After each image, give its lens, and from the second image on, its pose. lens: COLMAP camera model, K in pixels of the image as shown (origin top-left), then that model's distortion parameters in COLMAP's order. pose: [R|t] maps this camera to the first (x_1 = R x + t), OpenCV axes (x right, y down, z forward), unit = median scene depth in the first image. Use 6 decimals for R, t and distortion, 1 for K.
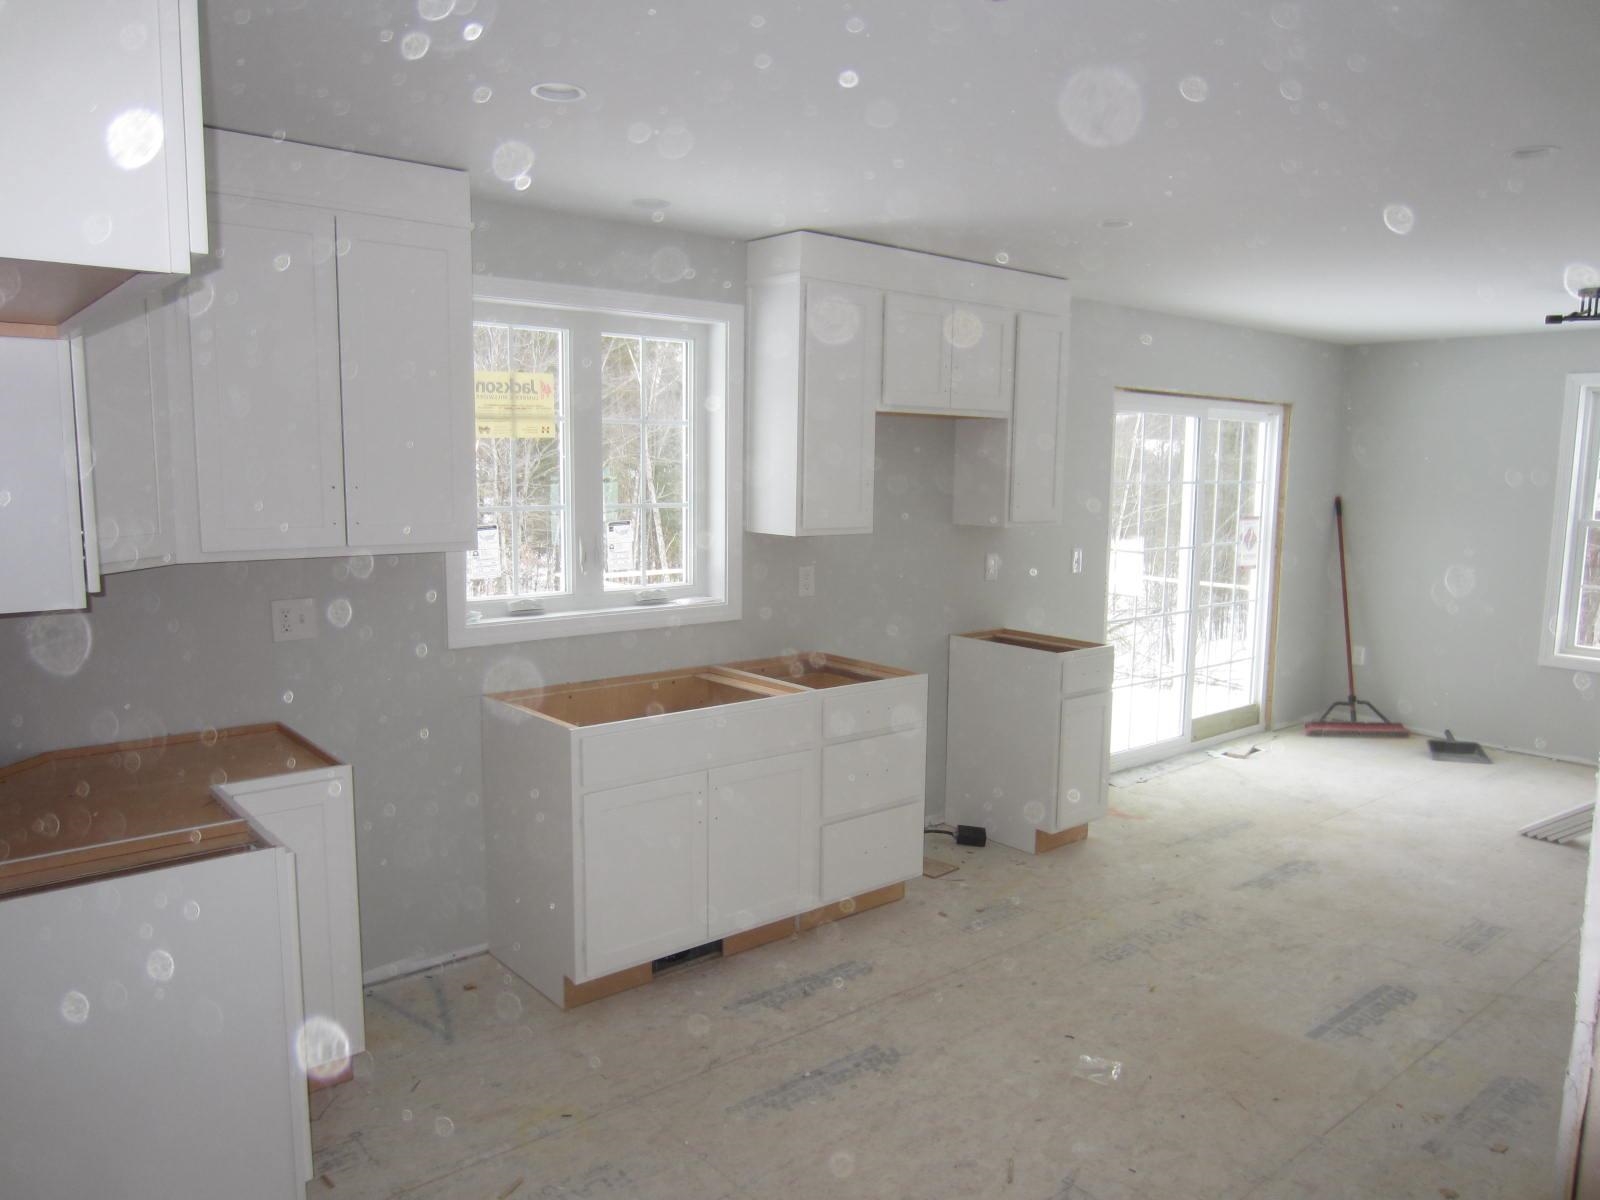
lens RADIAL K [[1137.4, 0, 805.7], [0, 1137.4, 609.3], [0, 0, 1]] dist [-0.008574, -0.002933]
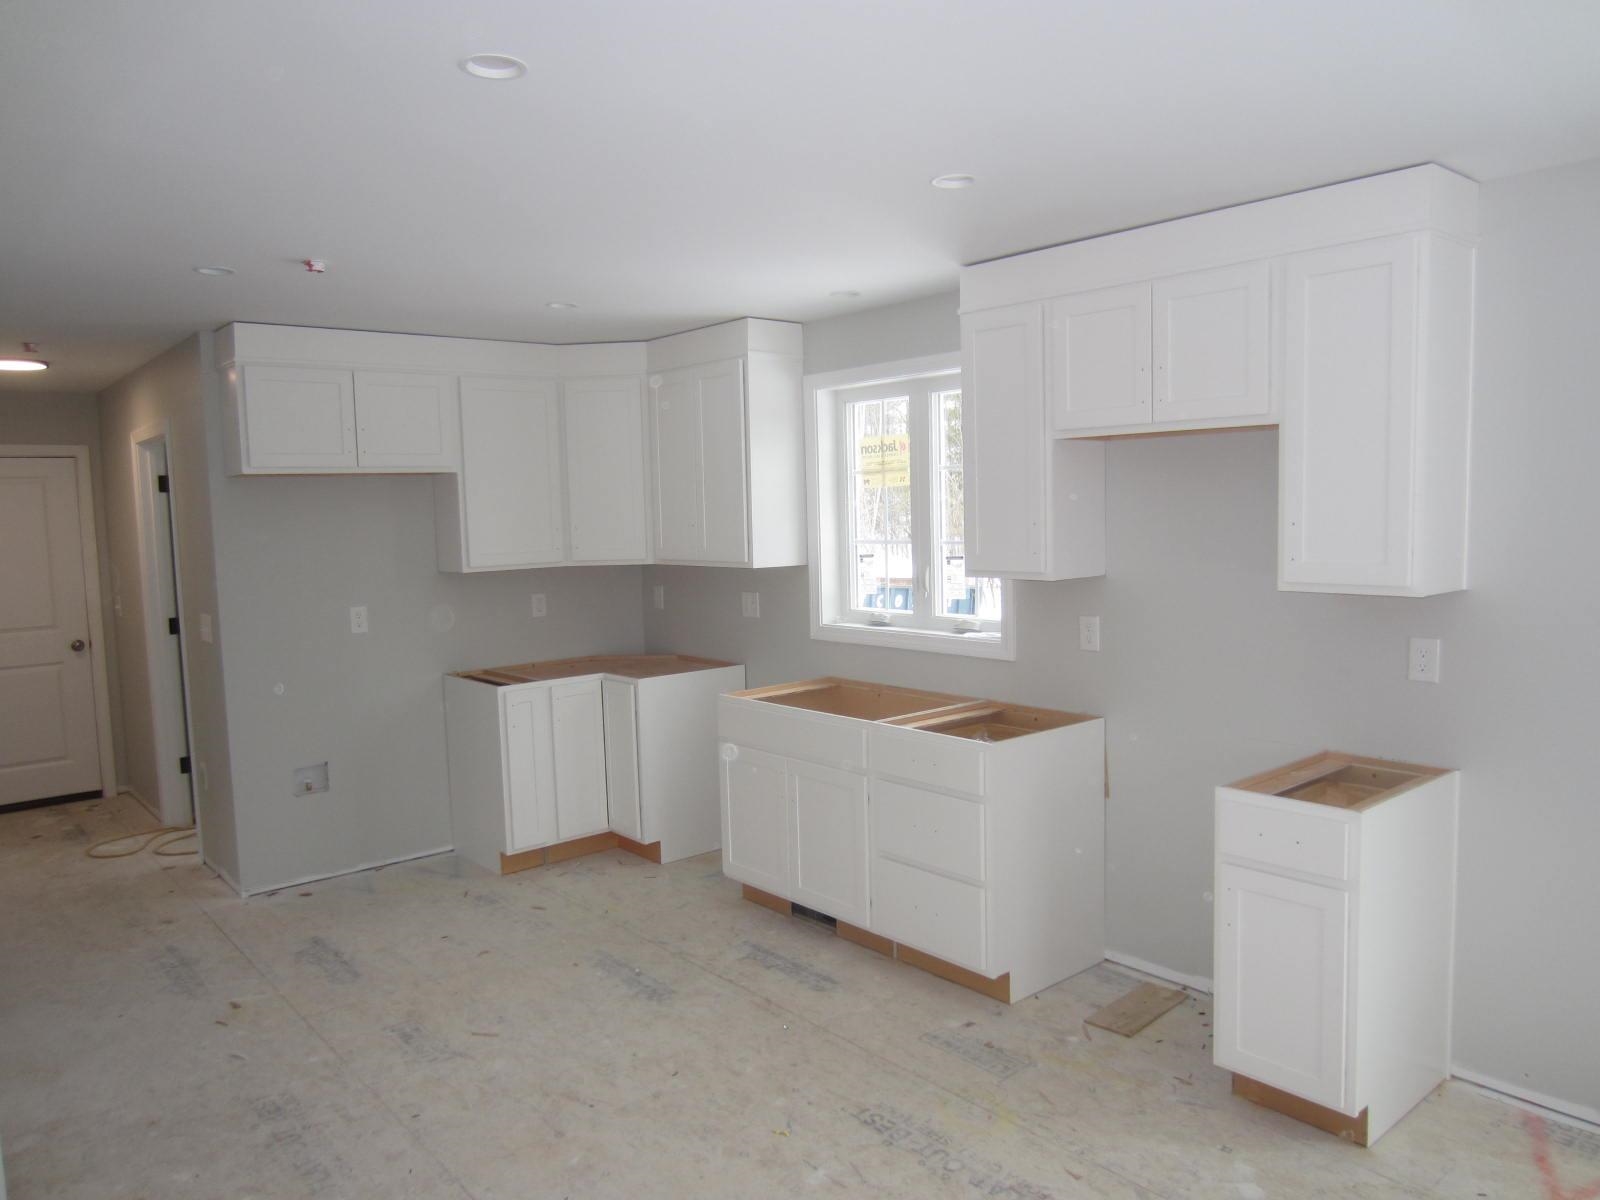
lens RADIAL K [[1137.4, 0, 805.7], [0, 1137.4, 609.3], [0, 0, 1]] dist [-0.008574, -0.002933]
pose [[0.017044, 0.082979, -0.996405, 1.046791], [-0.104948, 0.991194, 0.080750, -0.109912], [0.994332, 0.103194, 0.025603, 0.907386]]
